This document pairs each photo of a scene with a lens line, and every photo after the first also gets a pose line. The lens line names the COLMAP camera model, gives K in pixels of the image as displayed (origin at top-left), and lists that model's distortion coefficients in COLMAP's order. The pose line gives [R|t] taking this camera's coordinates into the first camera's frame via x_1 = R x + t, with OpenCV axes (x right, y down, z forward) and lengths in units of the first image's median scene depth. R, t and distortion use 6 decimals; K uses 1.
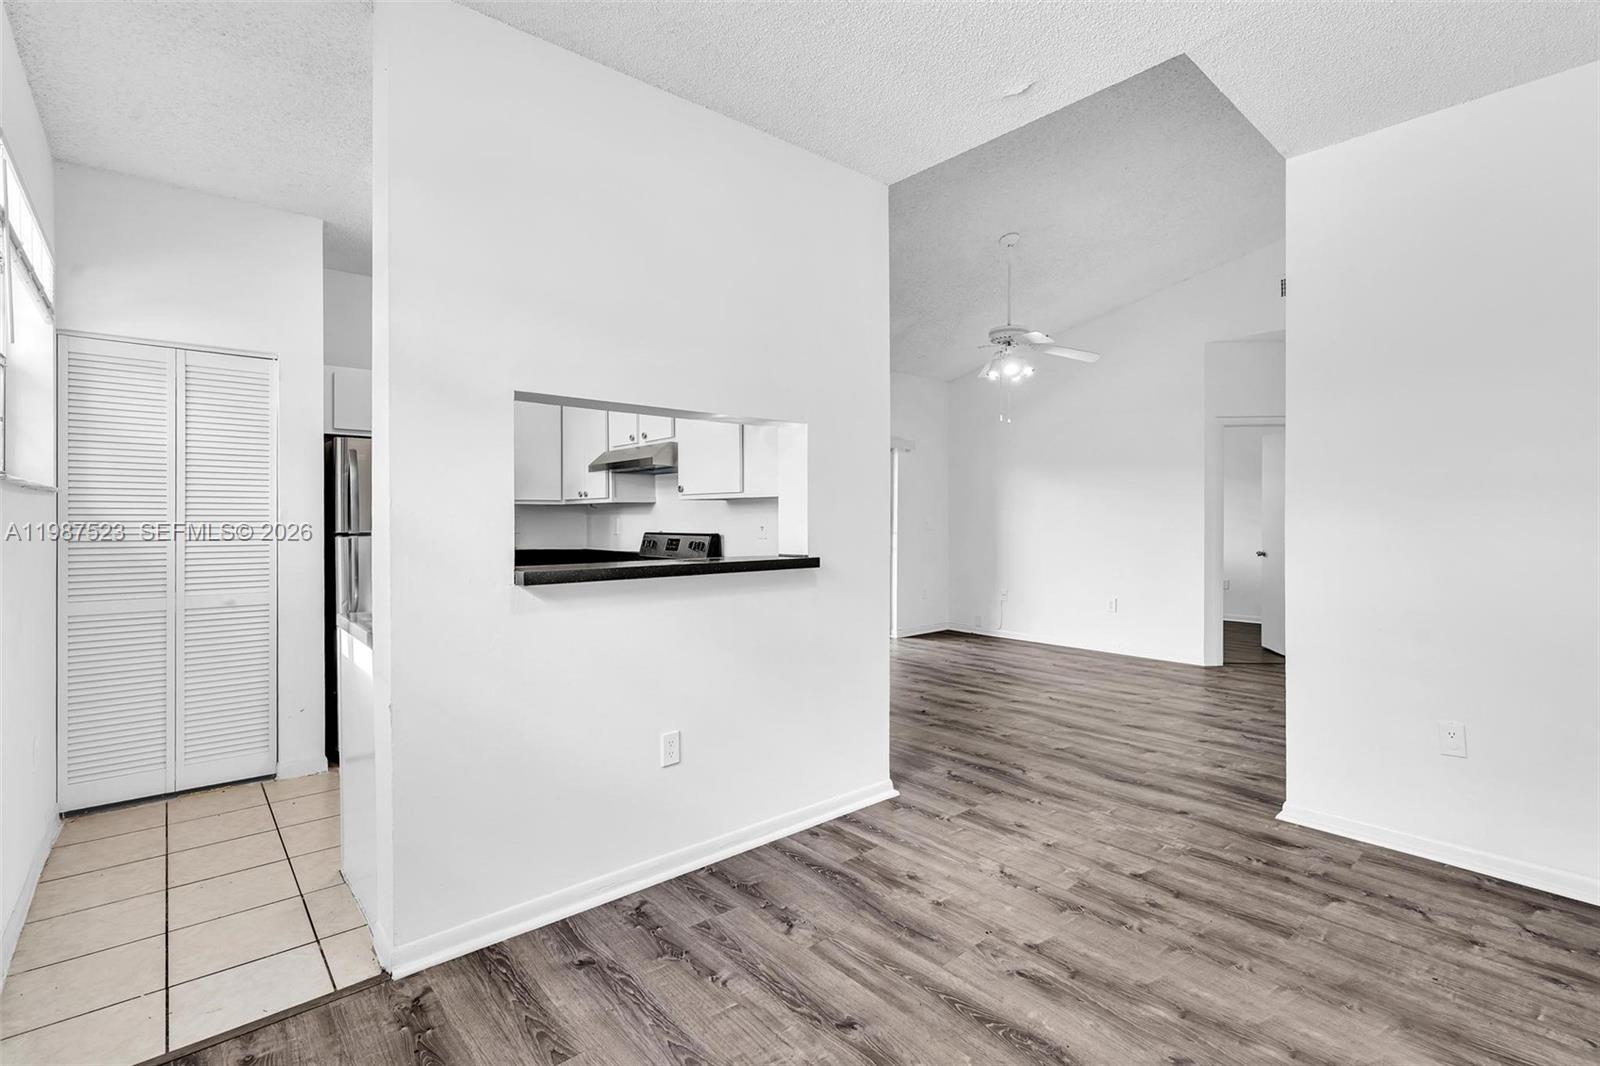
lens RADIAL K [[729.7, 0, 791.4], [0, 729.7, 518.8], [0, 0, 1]] dist [-0.005074, 0.001080]
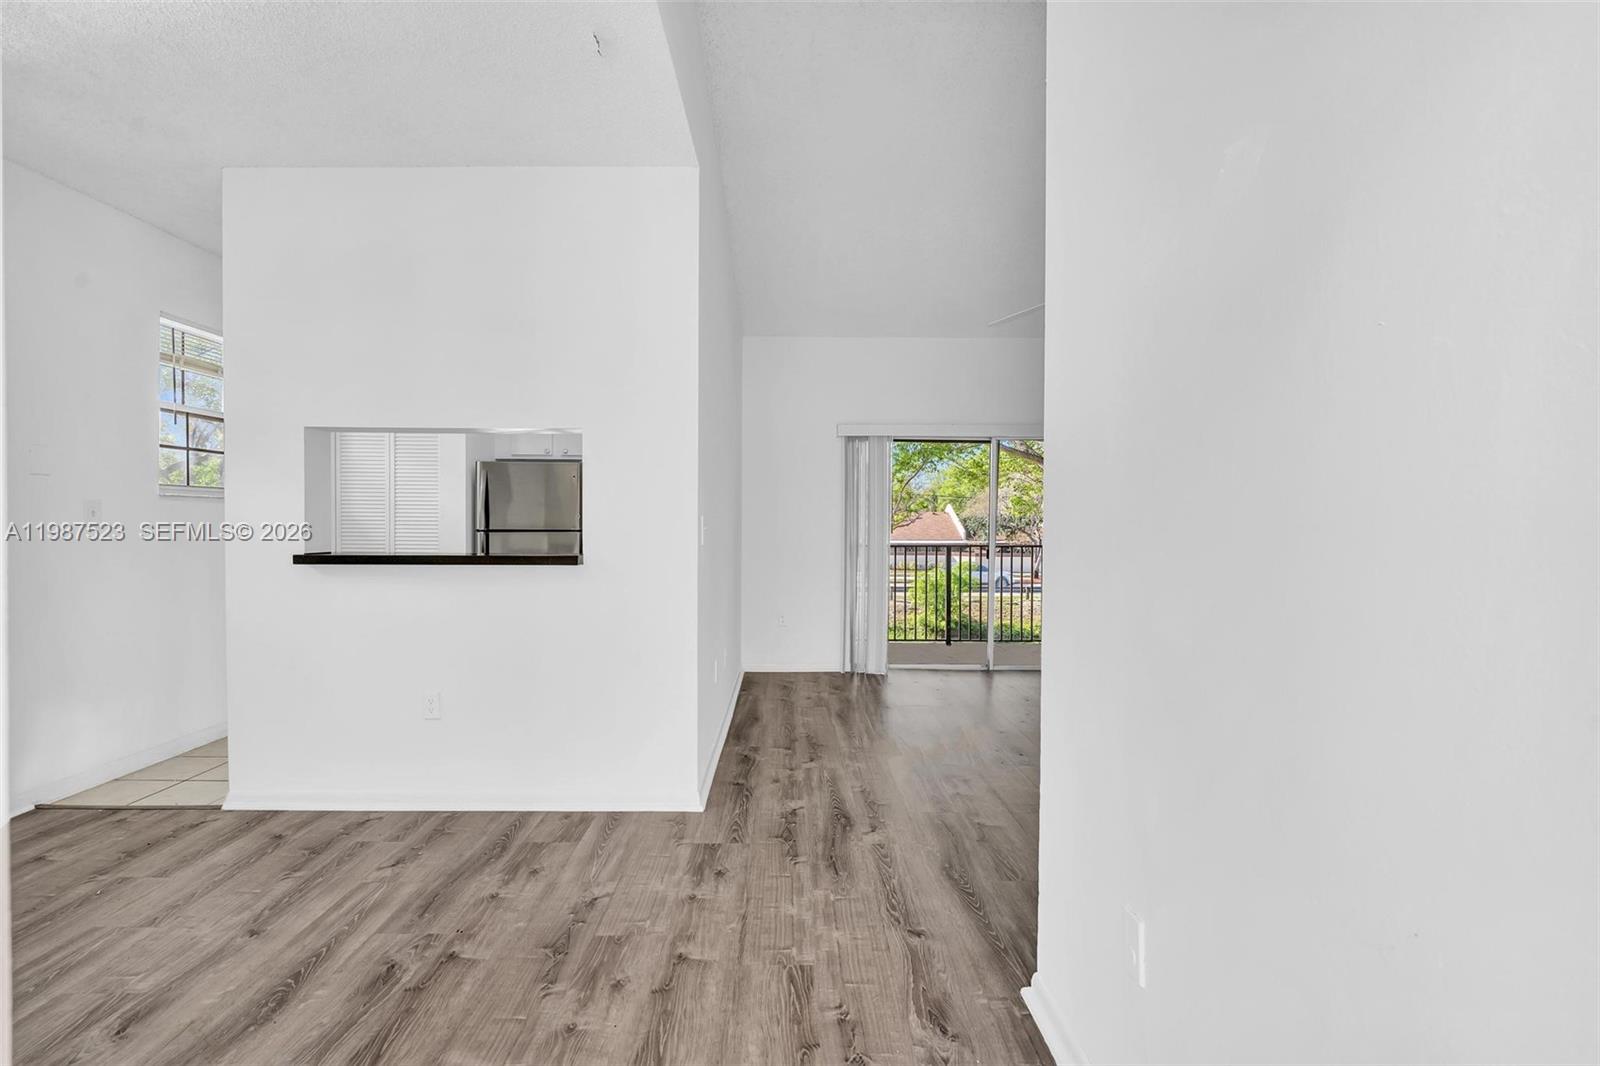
lens RADIAL K [[722.0, 0, 796.9], [0, 722.0, 534.4], [0, 0, 1]] dist [-0.003219, -0.000136]
pose [[0.767934, 0.014402, -0.640367, 1.065126], [-0.006621, 0.999872, 0.014547, 0.006050], [0.640494, -0.006931, 0.767932, 0.461808]]
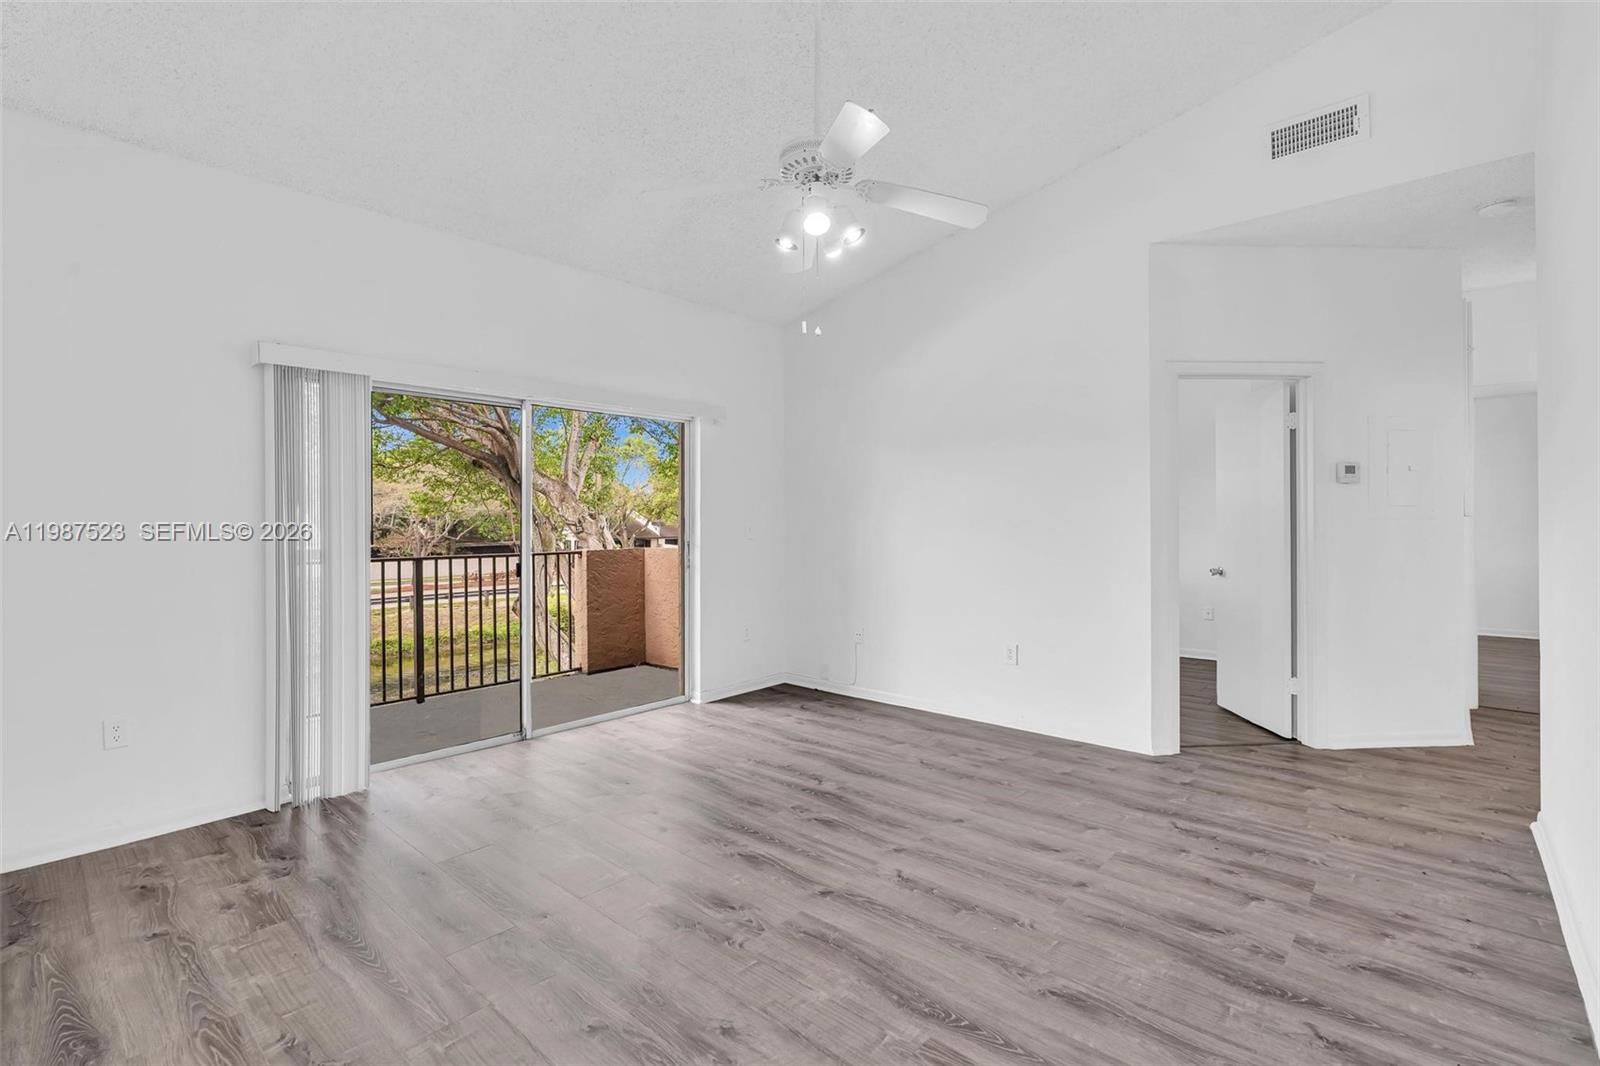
lens RADIAL K [[717.6, 0, 796.1], [0, 717.6, 527.5], [0, 0, 1]] dist [-0.004923, 0.000400]
pose [[0.991427, -0.005195, 0.130557, 0.432140], [0.004649, 0.999979, 0.004489, 0.000836], [-0.130578, -0.003843, 0.991431, 1.006166]]
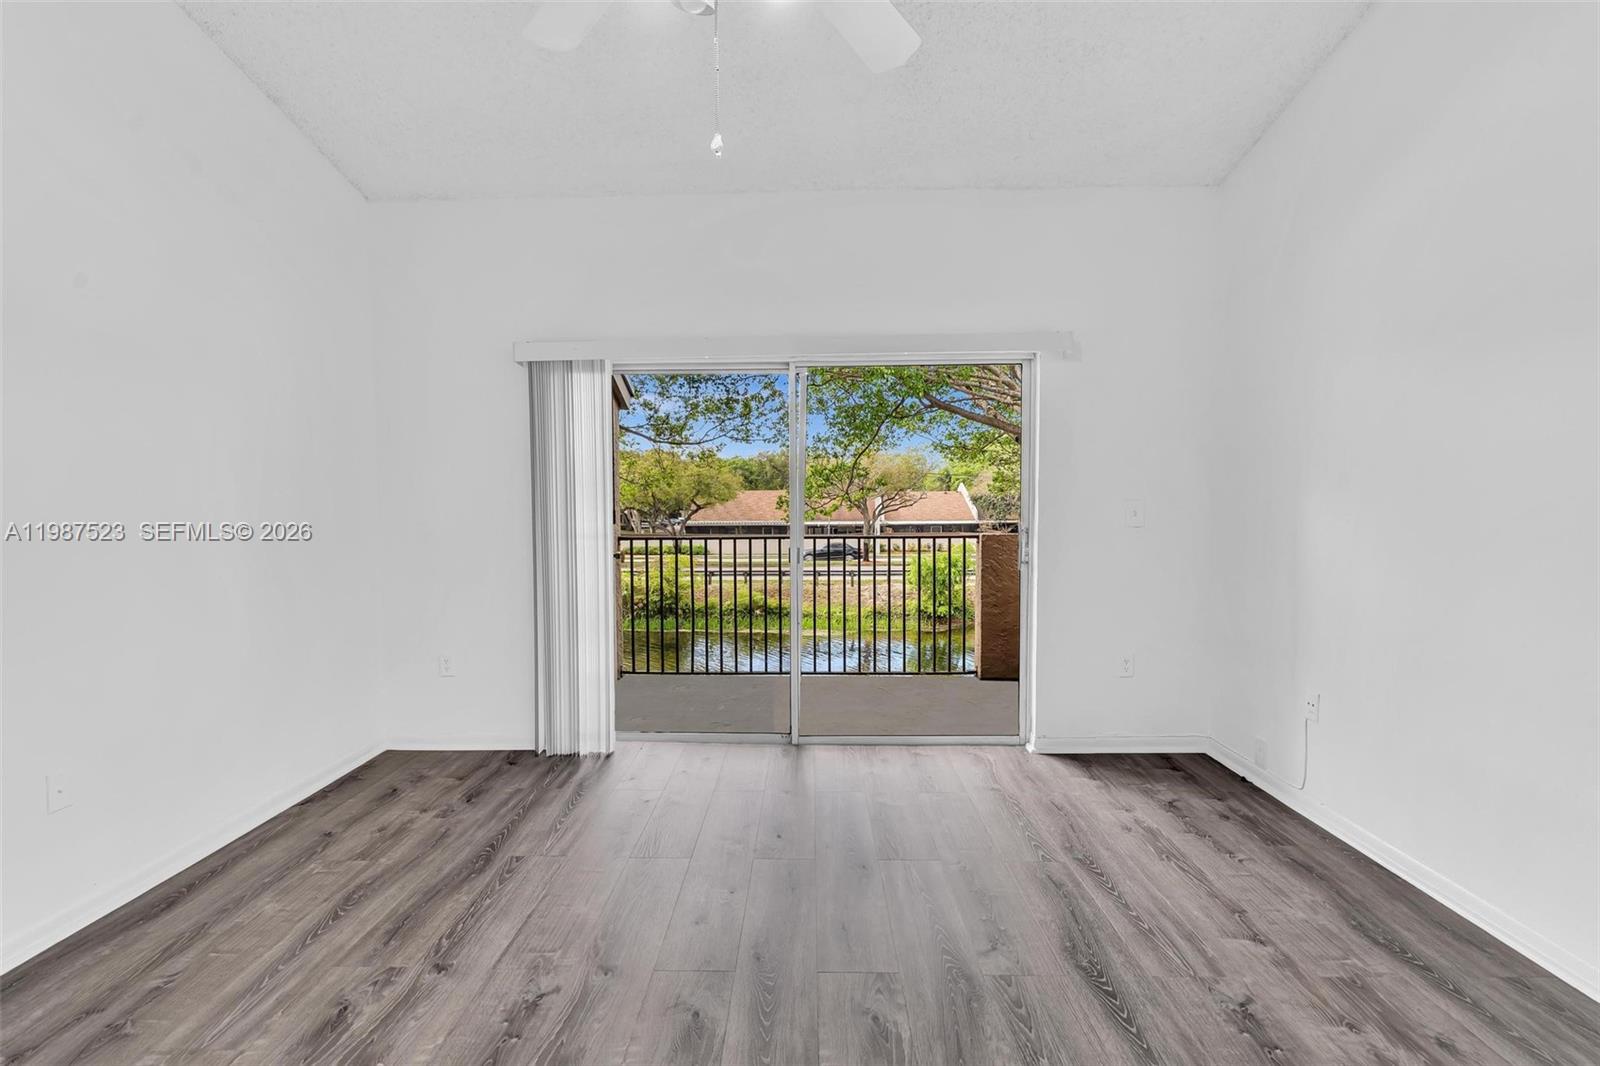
lens RADIAL K [[717.6, 0, 796.1], [0, 717.6, 527.5], [0, 0, 1]] dist [-0.004923, 0.000400]
pose [[0.747360, 0.018126, -0.664172, 0.998629], [0.003887, 0.999491, 0.031651, -0.000005], [0.664408, -0.026236, 0.746909, 1.621677]]
